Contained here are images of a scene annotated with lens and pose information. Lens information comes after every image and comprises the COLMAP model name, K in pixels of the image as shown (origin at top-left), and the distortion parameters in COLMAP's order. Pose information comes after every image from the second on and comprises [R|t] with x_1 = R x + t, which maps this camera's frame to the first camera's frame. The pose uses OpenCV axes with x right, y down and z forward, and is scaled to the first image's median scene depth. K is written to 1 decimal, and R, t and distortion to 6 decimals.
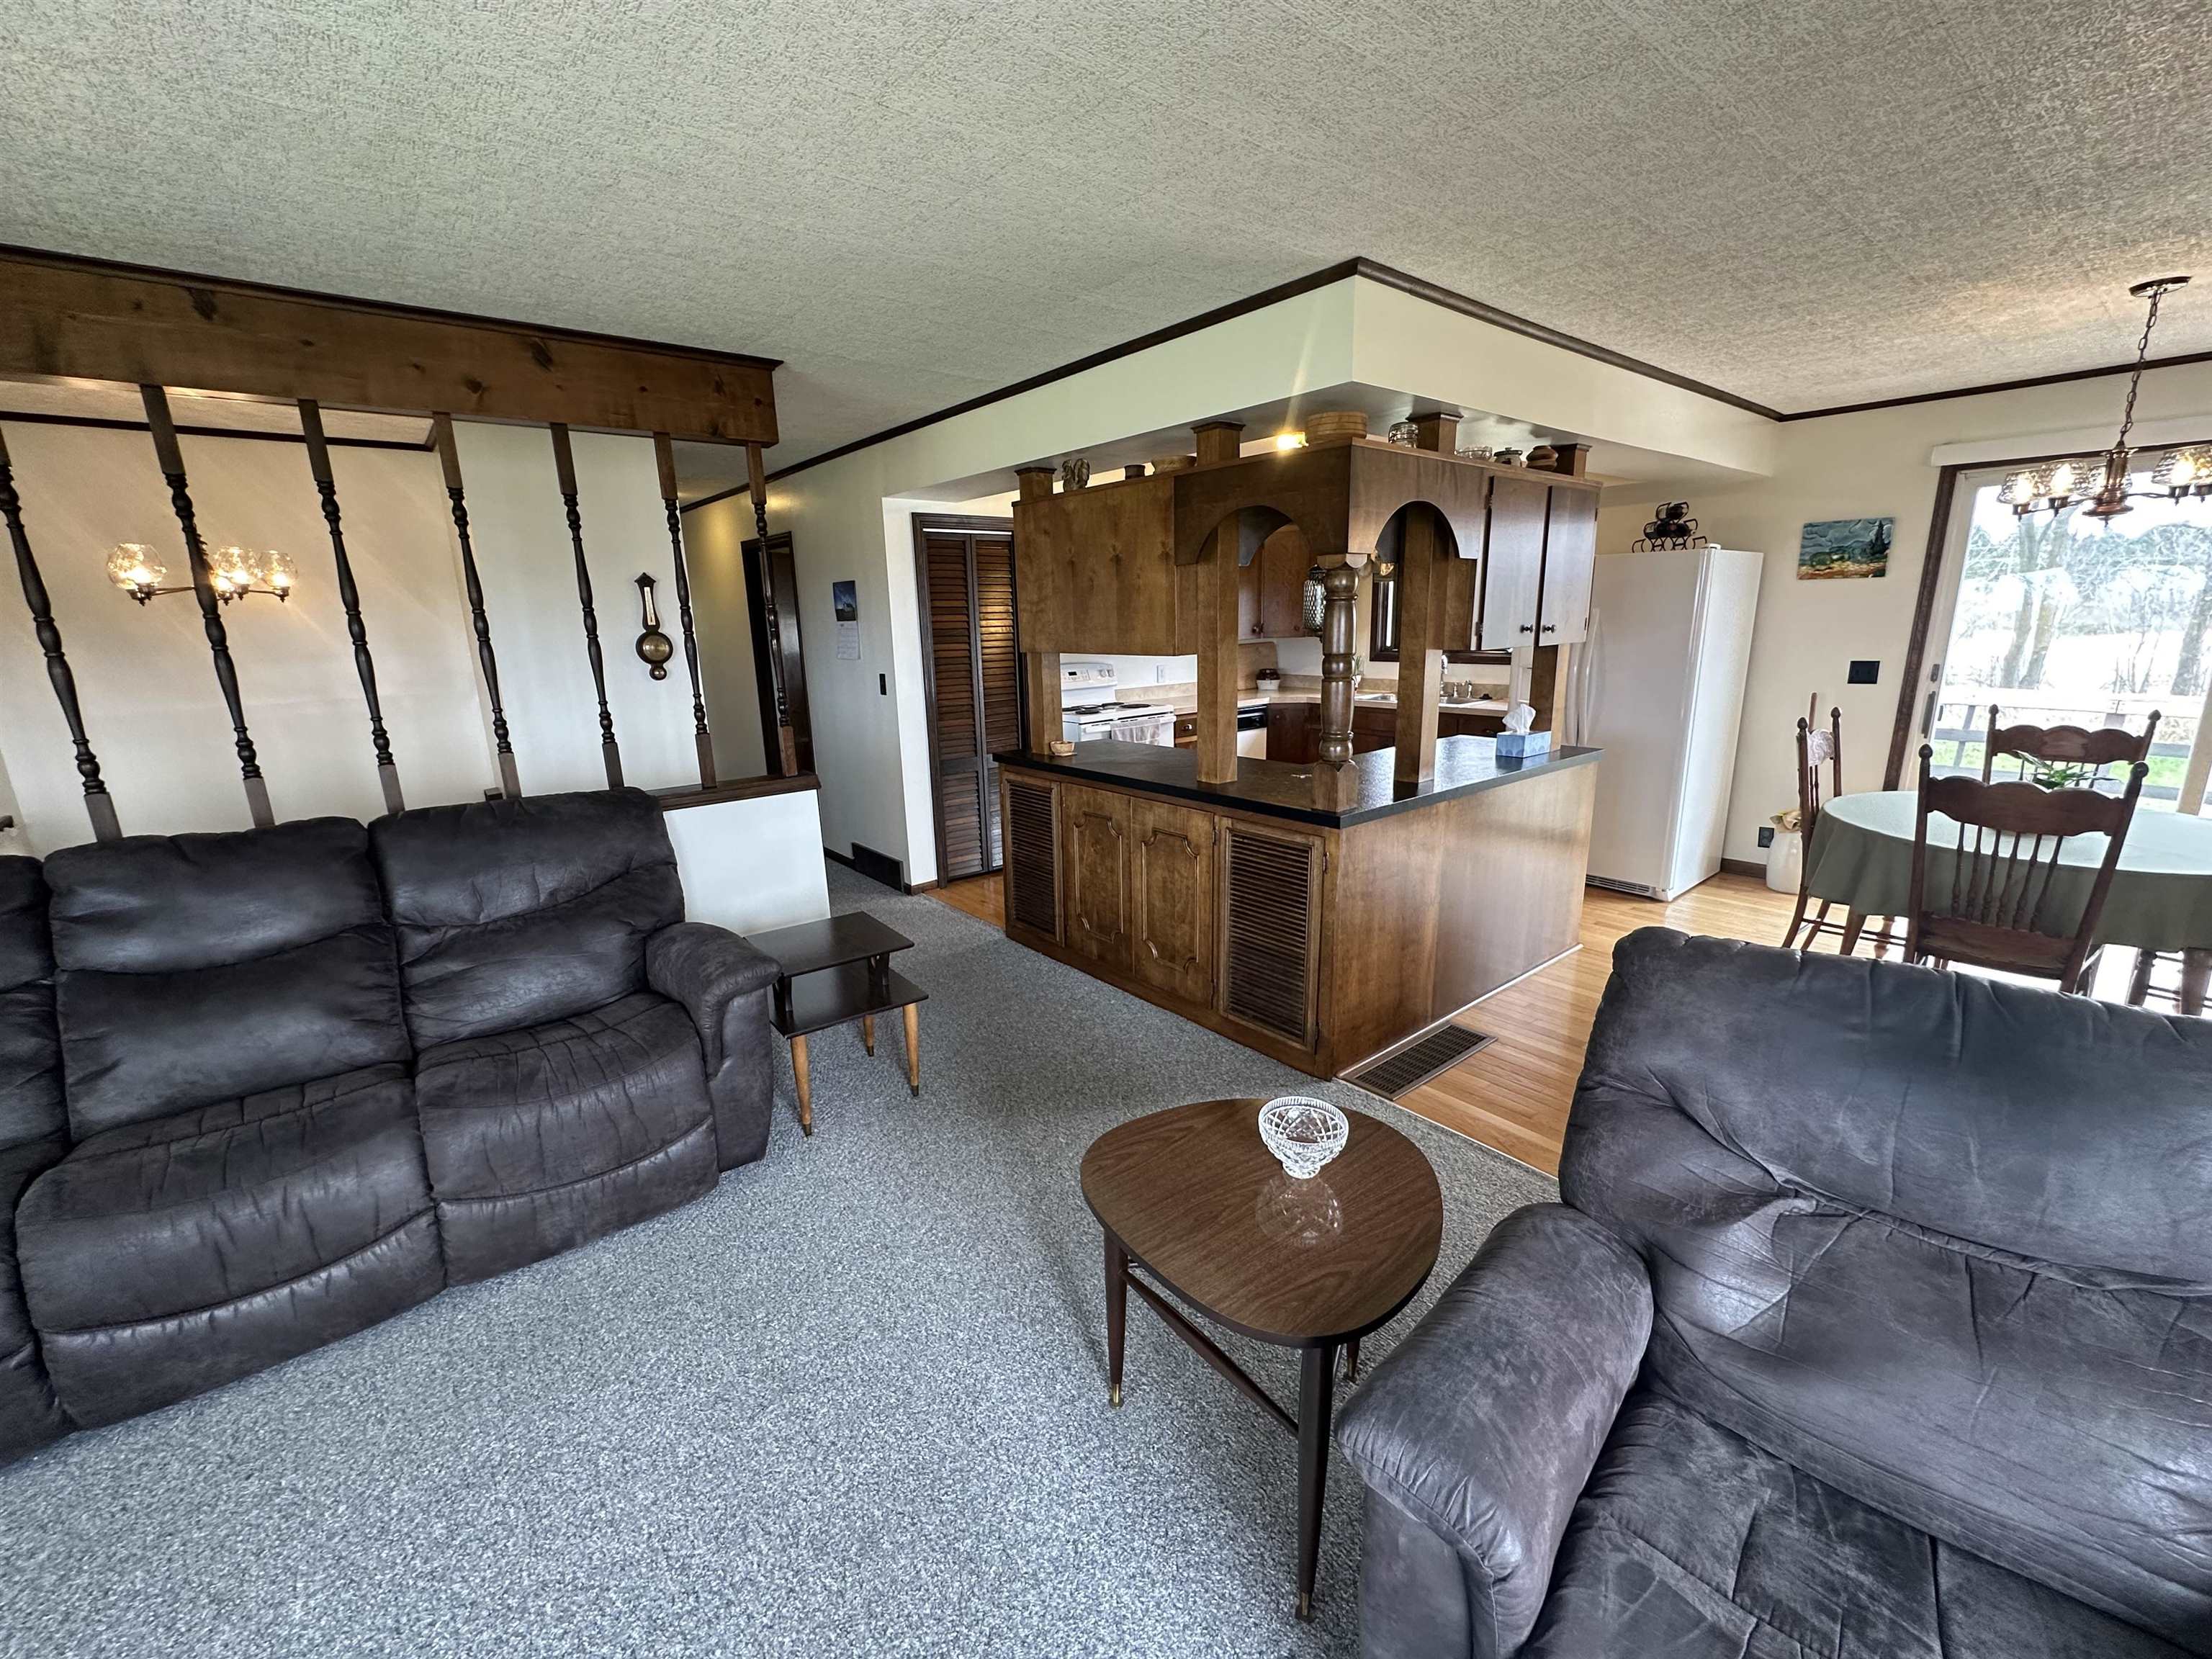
lens RADIAL K [[894.7, 0, 1096.9], [0, 894.7, 830.4], [0, 0, 1]] dist [-0.005059, 0.001419]
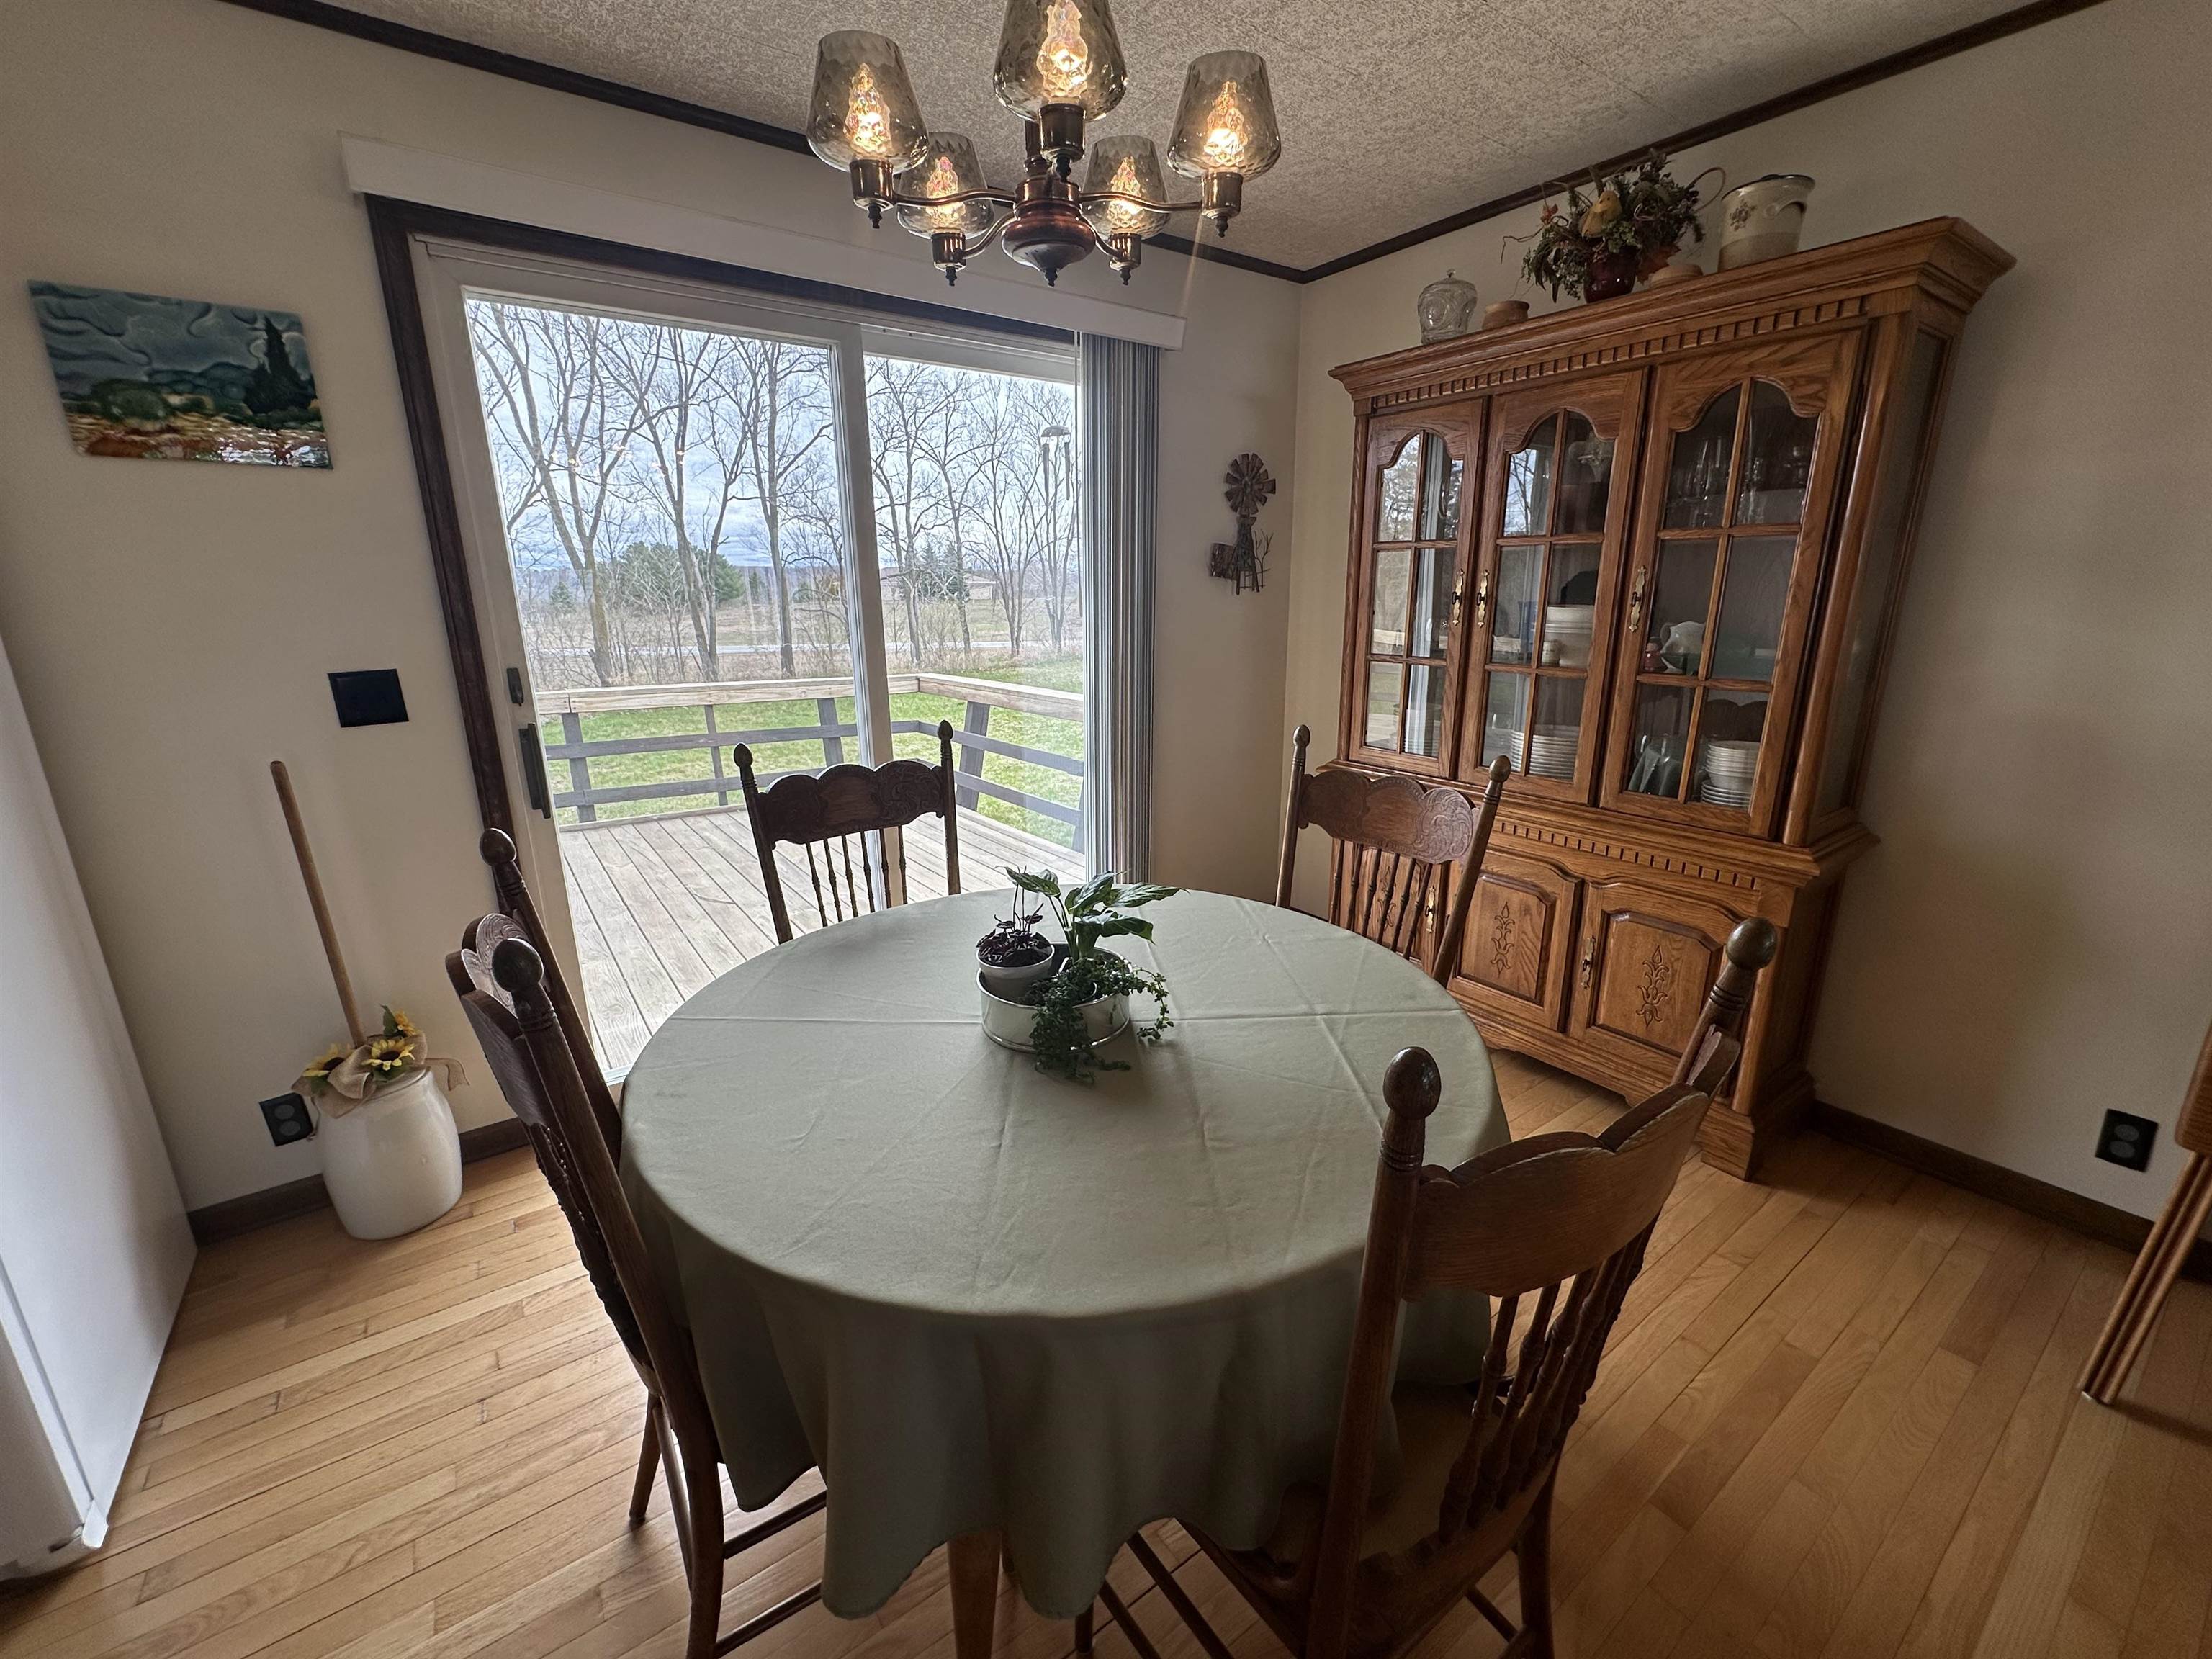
lens RADIAL K [[894.7, 0, 1118.8], [0, 894.7, 822.3], [0, 0, 1]] dist [-0.005059, 0.001419]
pose [[0.054304, -0.230653, 0.971520, 0.687657], [0.241119, 0.947192, 0.211400, -0.190684], [-0.968975, 0.222772, 0.107051, 0.946454]]
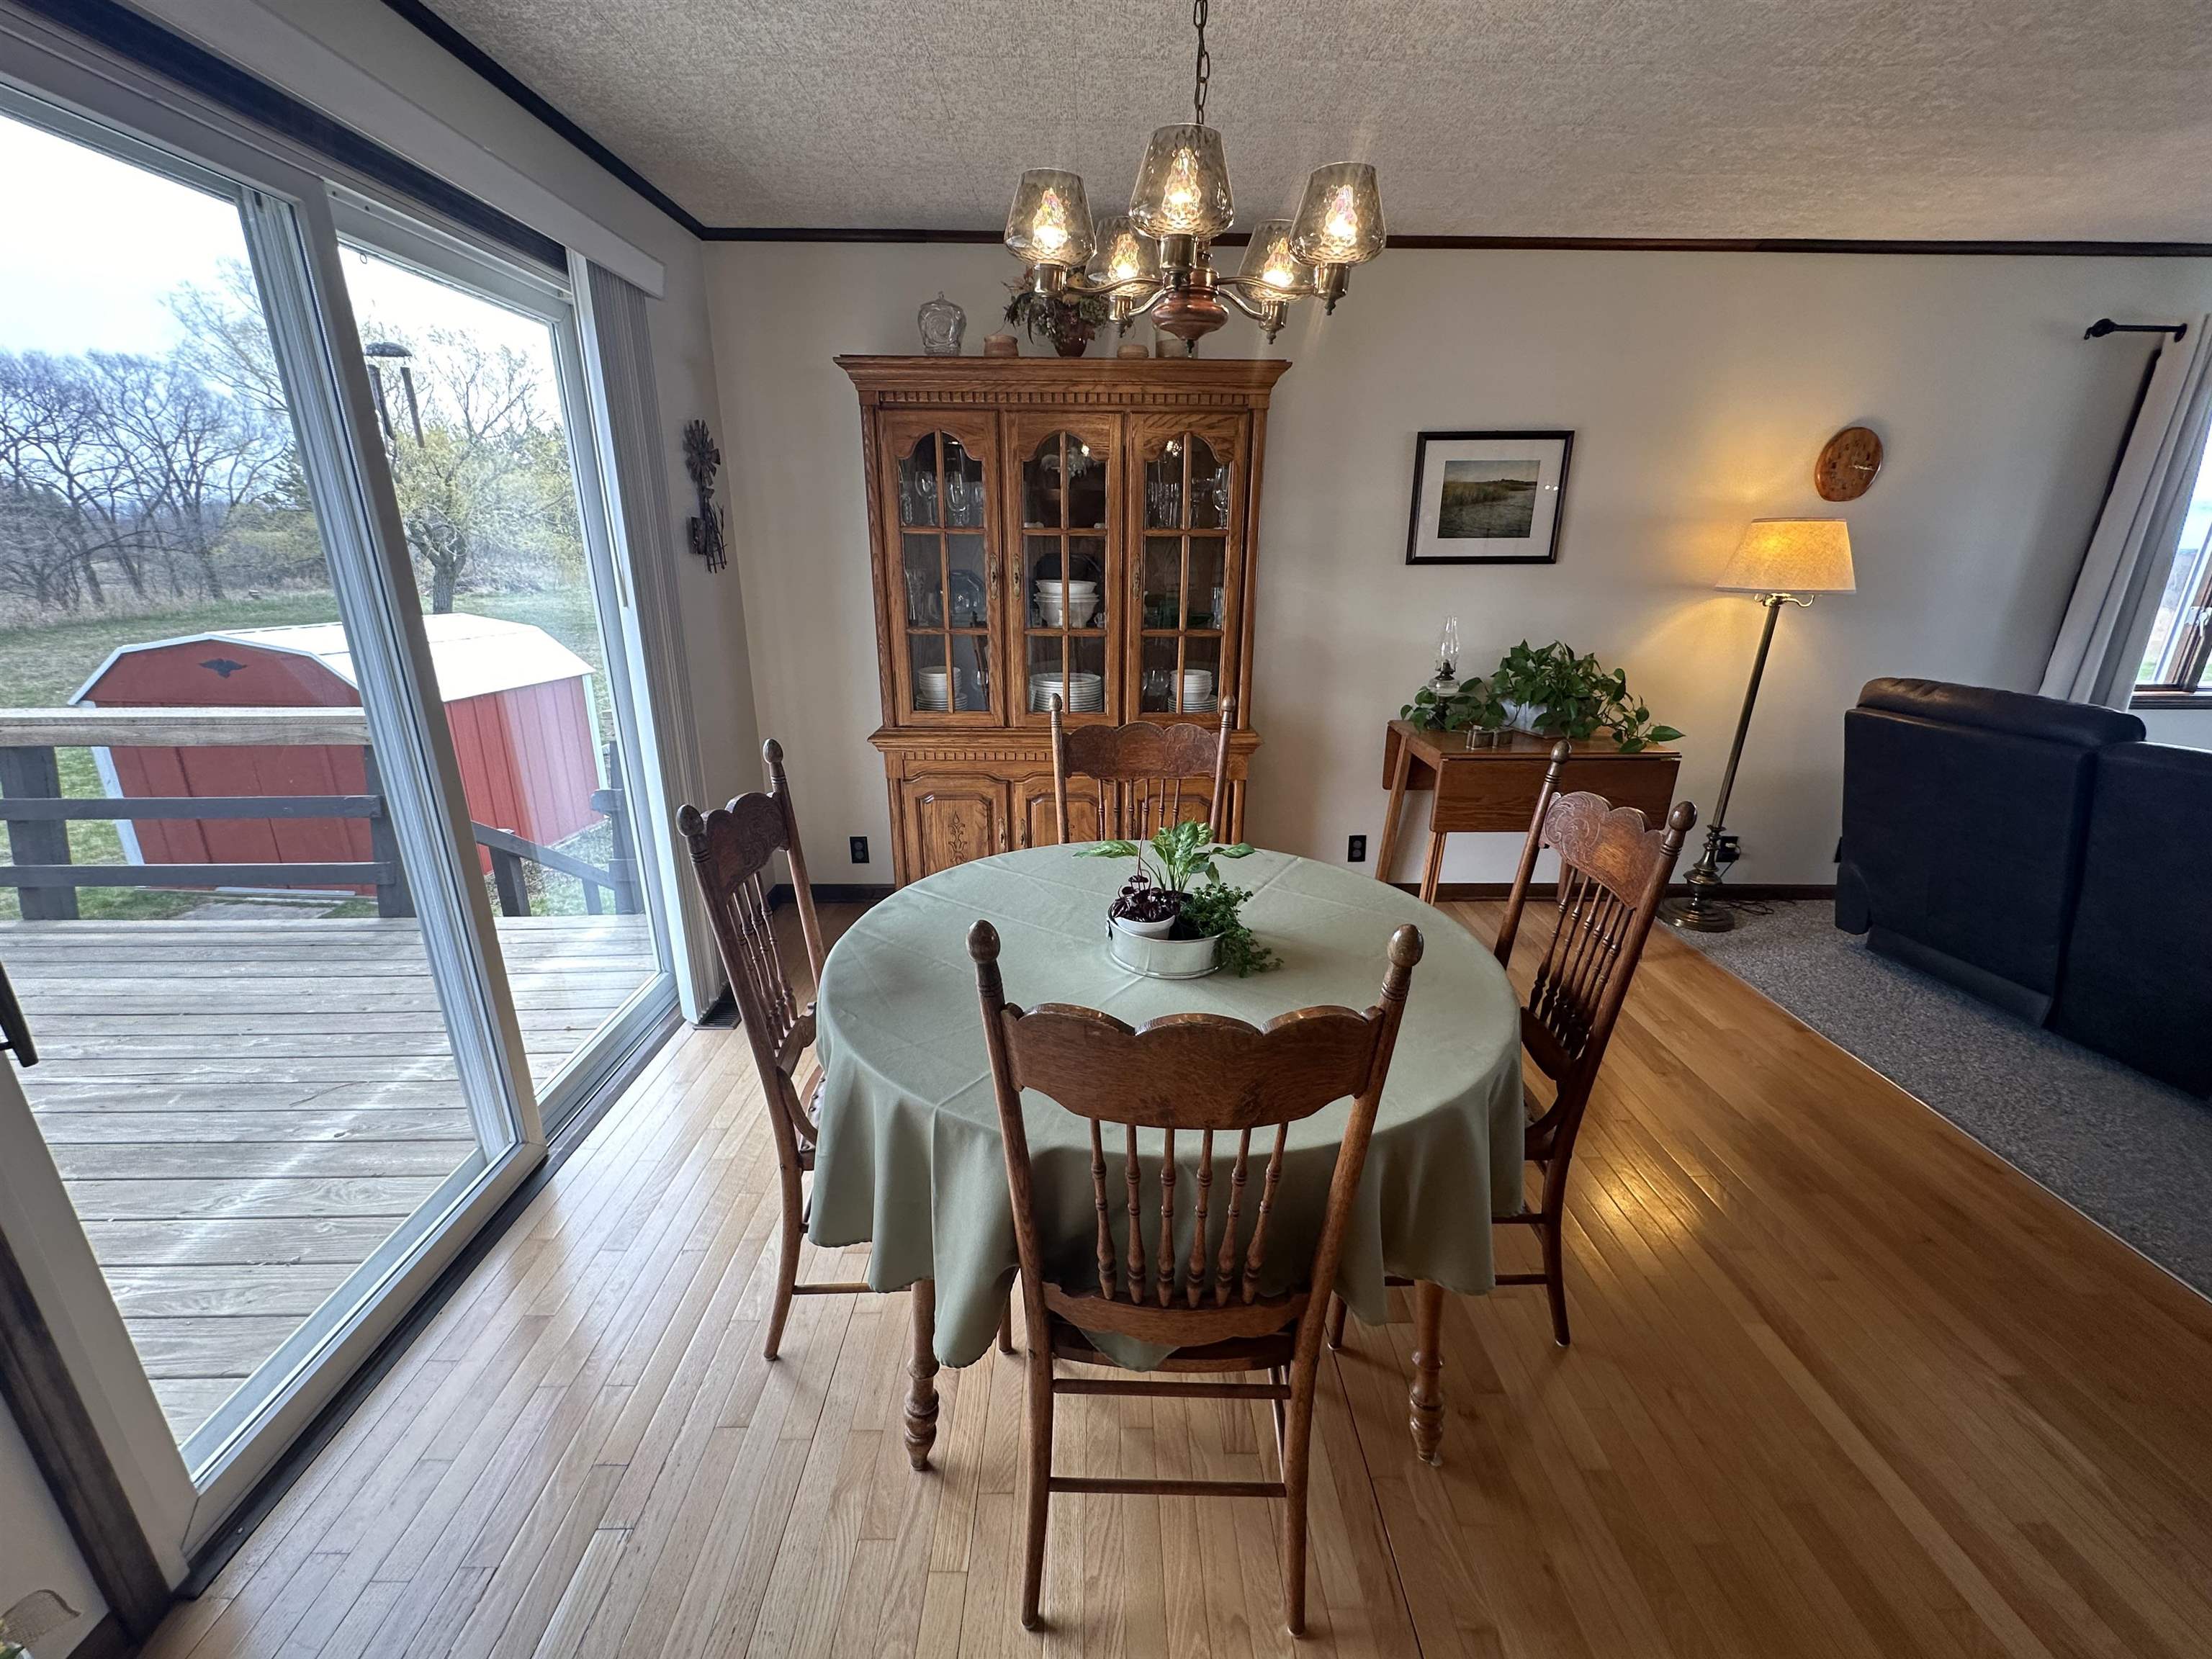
lens RADIAL K [[894.7, 0, 1110.9], [0, 894.7, 822.9], [0, 0, 1]] dist [-0.005059, 0.001419]
pose [[-0.780764, -0.170284, 0.601175, 0.805771], [0.159903, 0.875653, 0.455701, -0.329214], [-0.604019, 0.451925, -0.656449, 1.382236]]
